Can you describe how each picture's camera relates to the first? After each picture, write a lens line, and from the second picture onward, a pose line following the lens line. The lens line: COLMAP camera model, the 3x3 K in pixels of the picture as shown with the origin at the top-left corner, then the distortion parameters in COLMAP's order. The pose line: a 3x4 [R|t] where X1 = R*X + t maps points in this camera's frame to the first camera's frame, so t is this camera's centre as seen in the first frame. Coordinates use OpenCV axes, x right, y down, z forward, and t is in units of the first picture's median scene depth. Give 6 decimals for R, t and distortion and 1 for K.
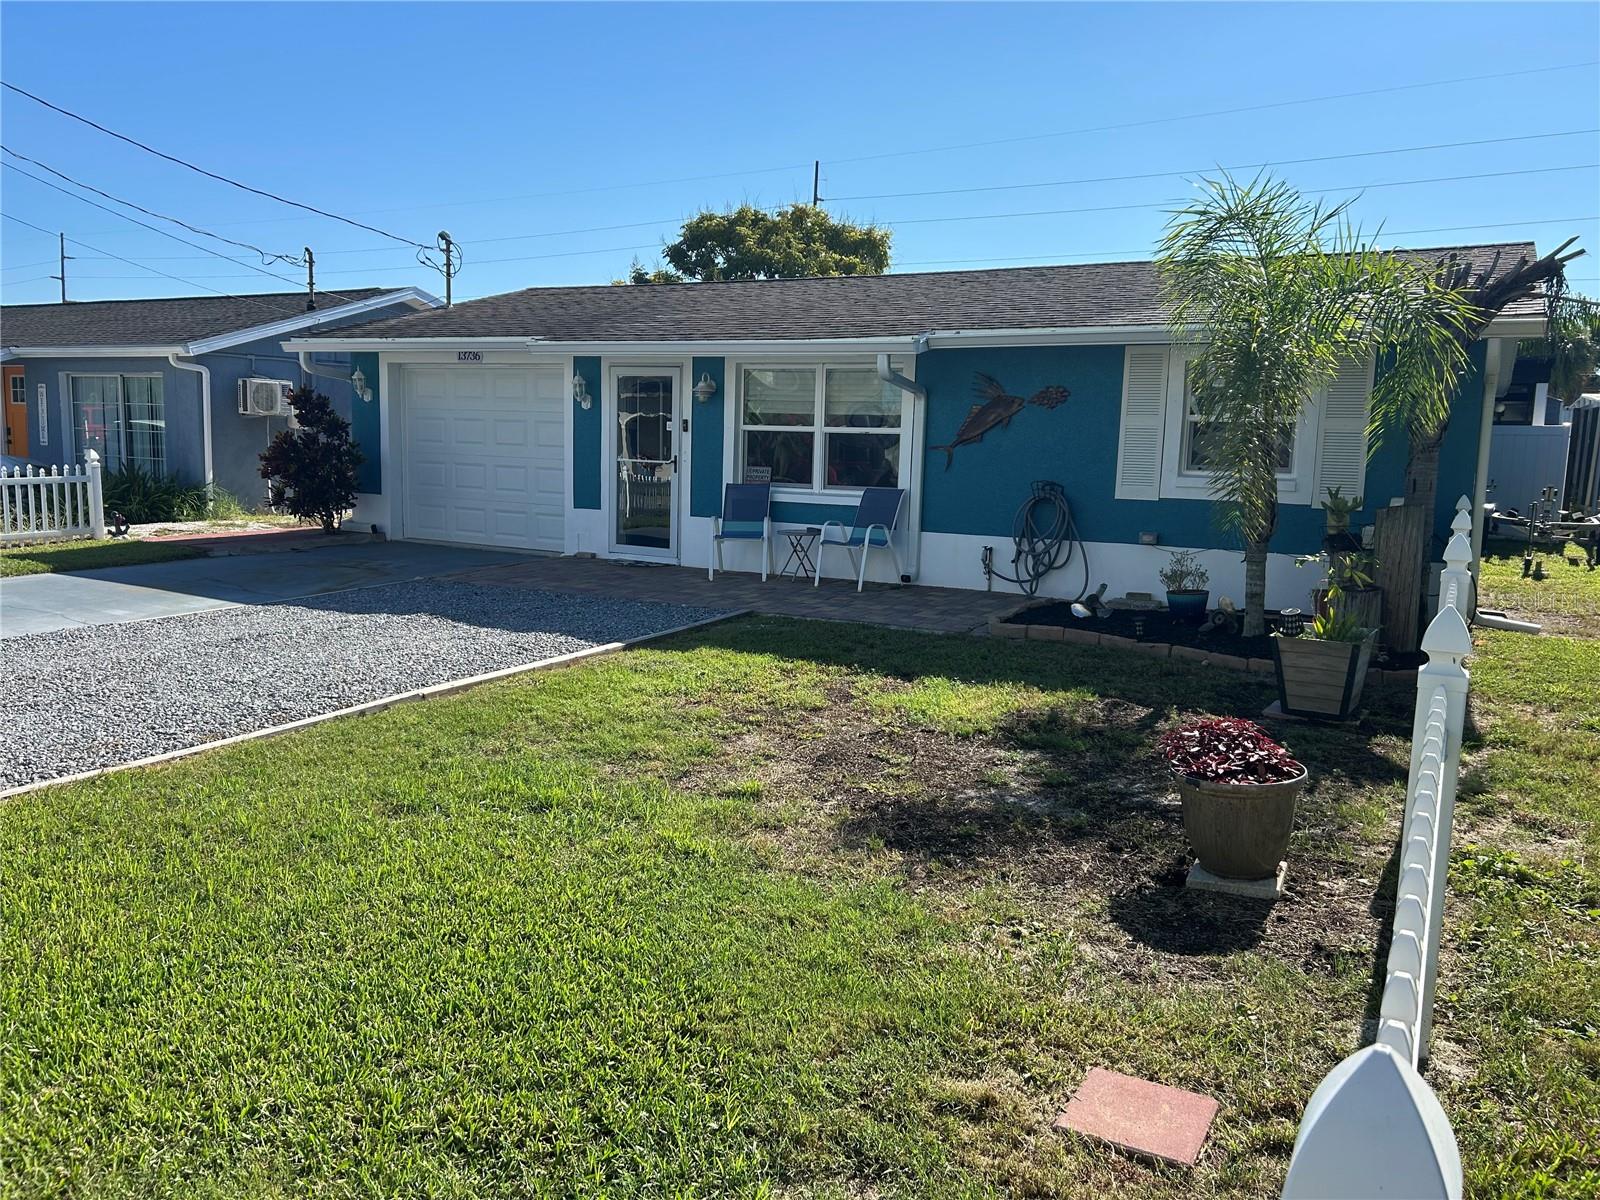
lens RADIAL K [[1194.5, 0, 792.5], [0, 1194.5, 609.7], [0, 0, 1]] dist [0.052325, -0.051189]
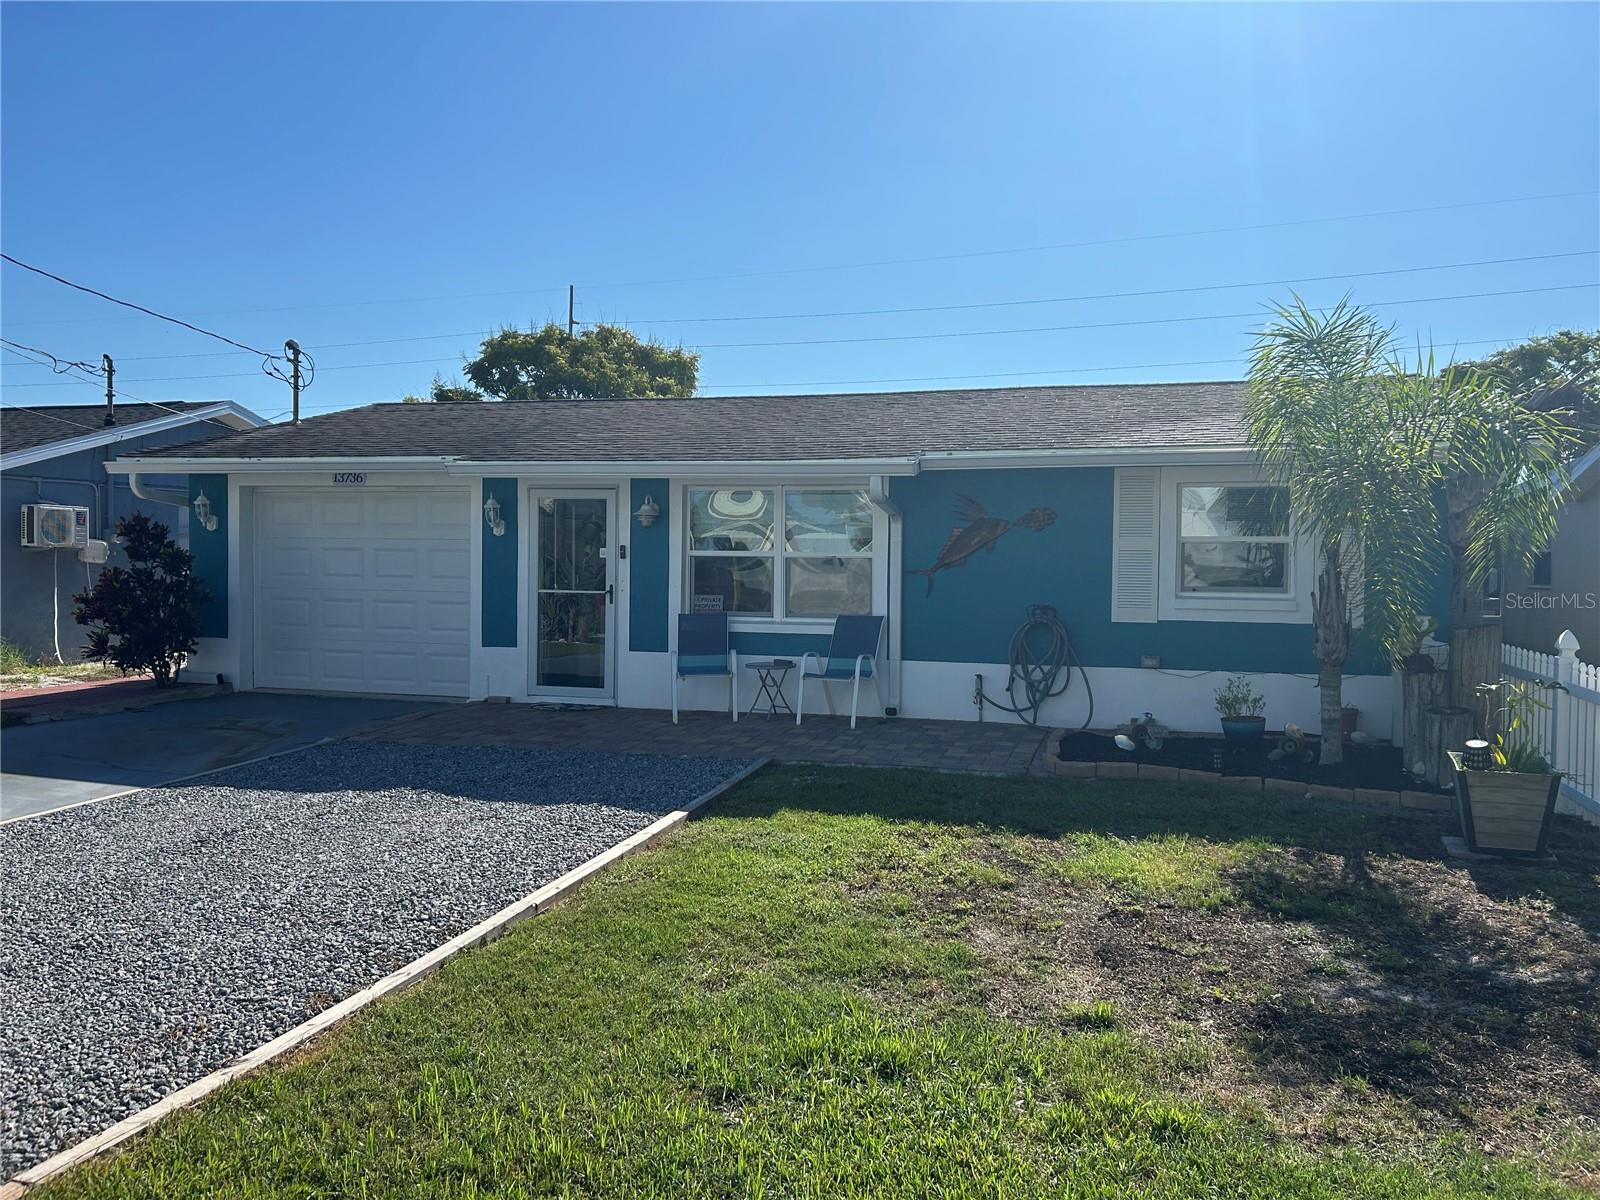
lens RADIAL K [[1194.5, 0, 802.9], [0, 1194.5, 587.0], [0, 0, 1]] dist [0.052325, -0.051189]
pose [[0.973058, -0.021960, 0.229512, -0.168881], [0.048238, 0.992813, -0.109520, -0.022364], [-0.225458, 0.117640, 0.967124, 0.096829]]
